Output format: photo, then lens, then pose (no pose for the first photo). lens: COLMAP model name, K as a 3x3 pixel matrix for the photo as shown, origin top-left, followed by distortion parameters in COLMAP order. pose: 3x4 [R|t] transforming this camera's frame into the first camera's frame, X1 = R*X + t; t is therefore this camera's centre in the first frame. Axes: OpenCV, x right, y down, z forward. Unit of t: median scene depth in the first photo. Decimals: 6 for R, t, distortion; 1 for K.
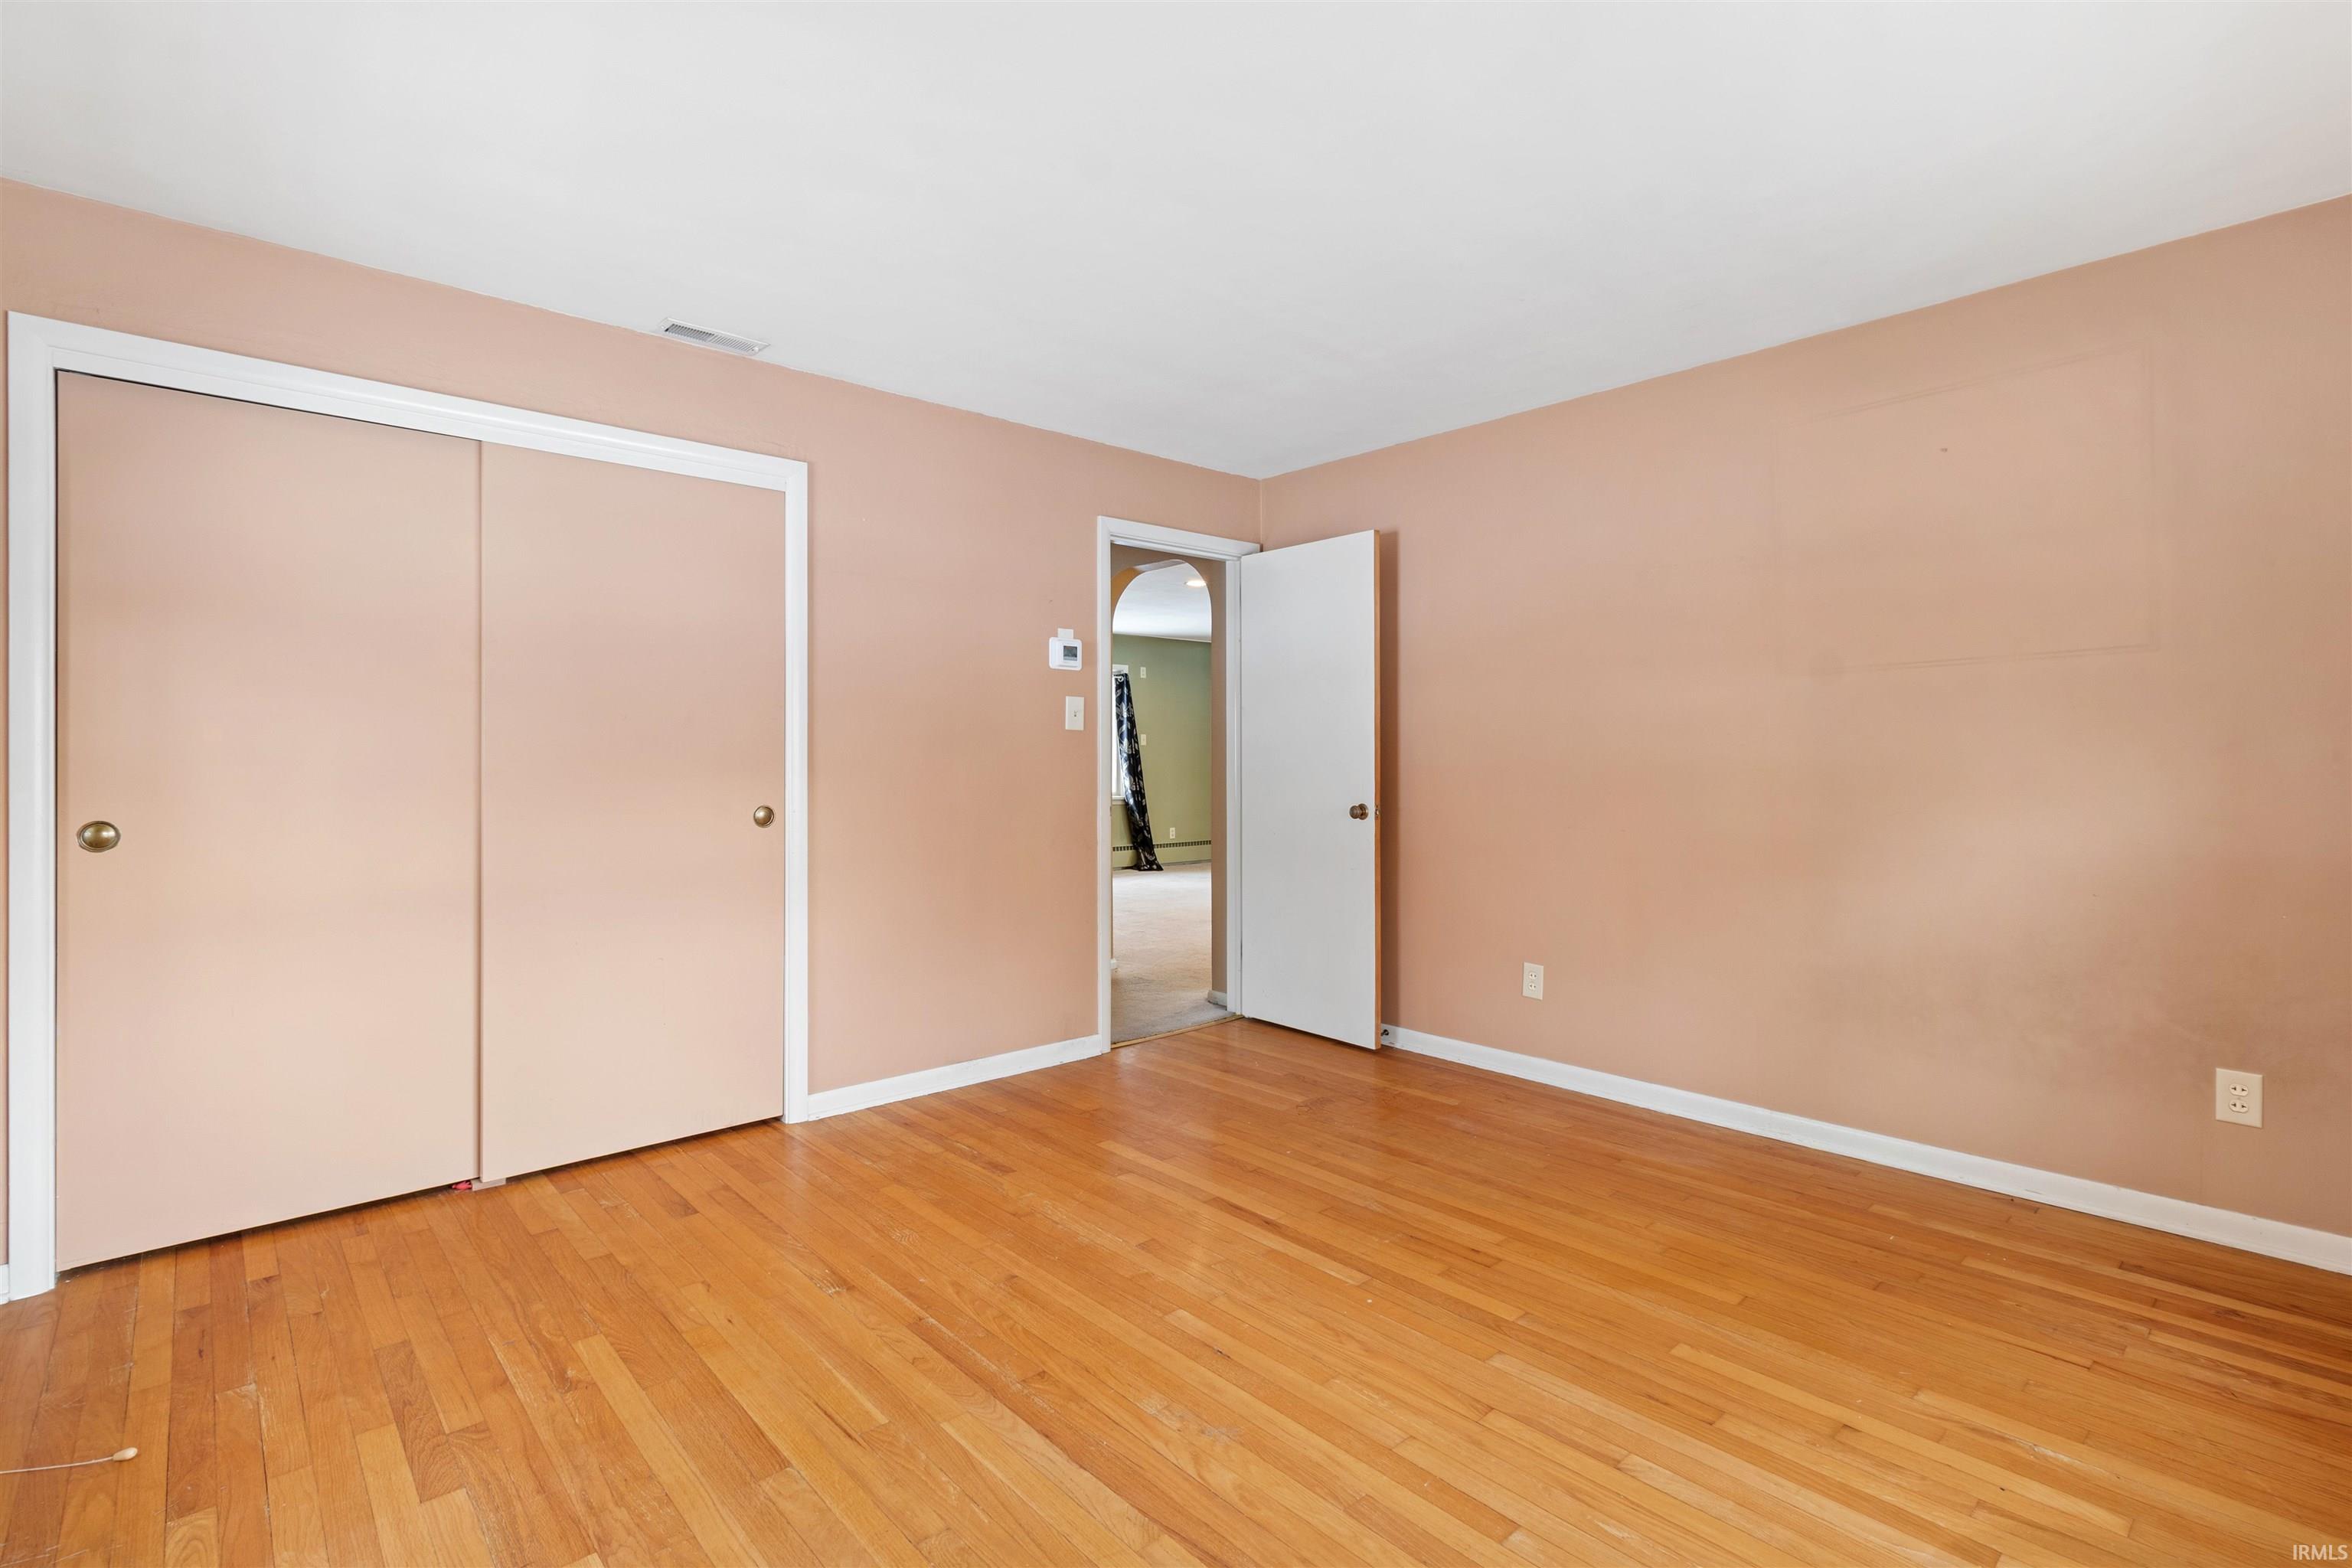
lens RADIAL K [[1112.5, 0, 1176.0], [0, 1112.5, 784.0], [0, 0, 1]] dist [0.000264, -0.000180]
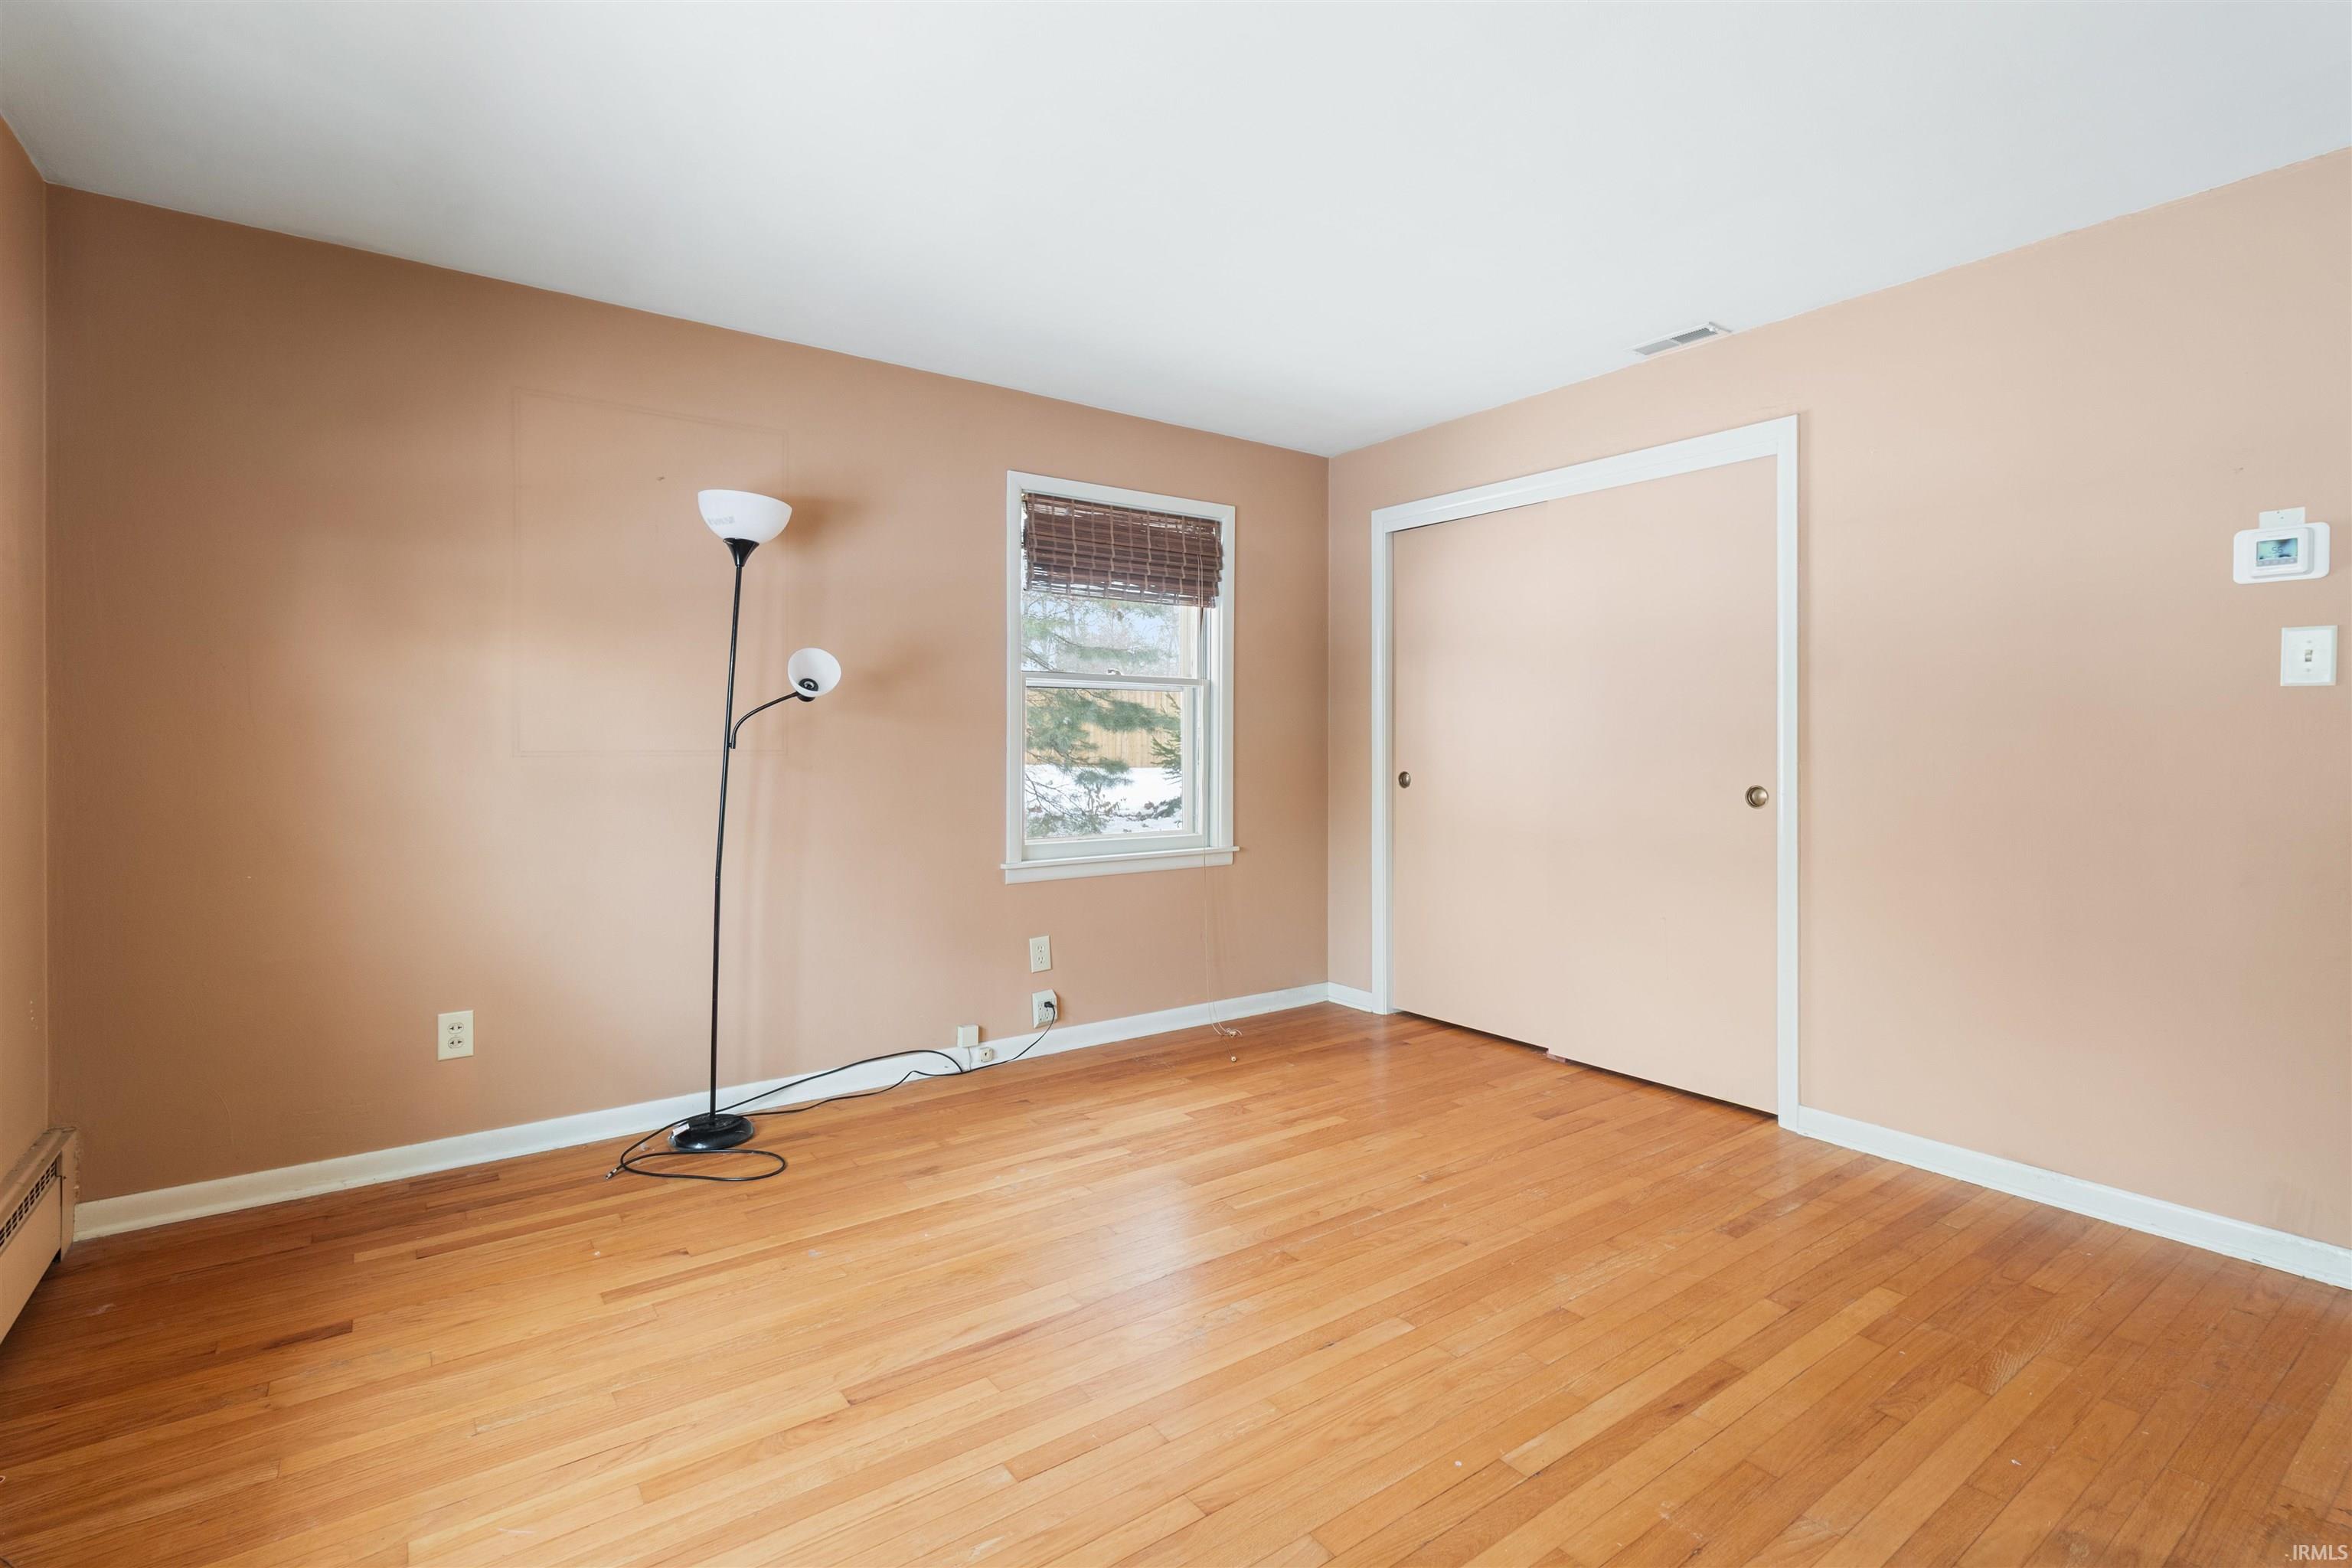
lens RADIAL K [[1089.3, 0, 1187.6], [0, 1089.3, 755.7], [0, 0, 1]] dist [0.003150, 0.000814]
pose [[-0.104274, 0.018547, -0.994376, 0.723597], [-0.022273, 0.999532, 0.020979, -0.017445], [0.994299, 0.024336, -0.103812, 0.699353]]
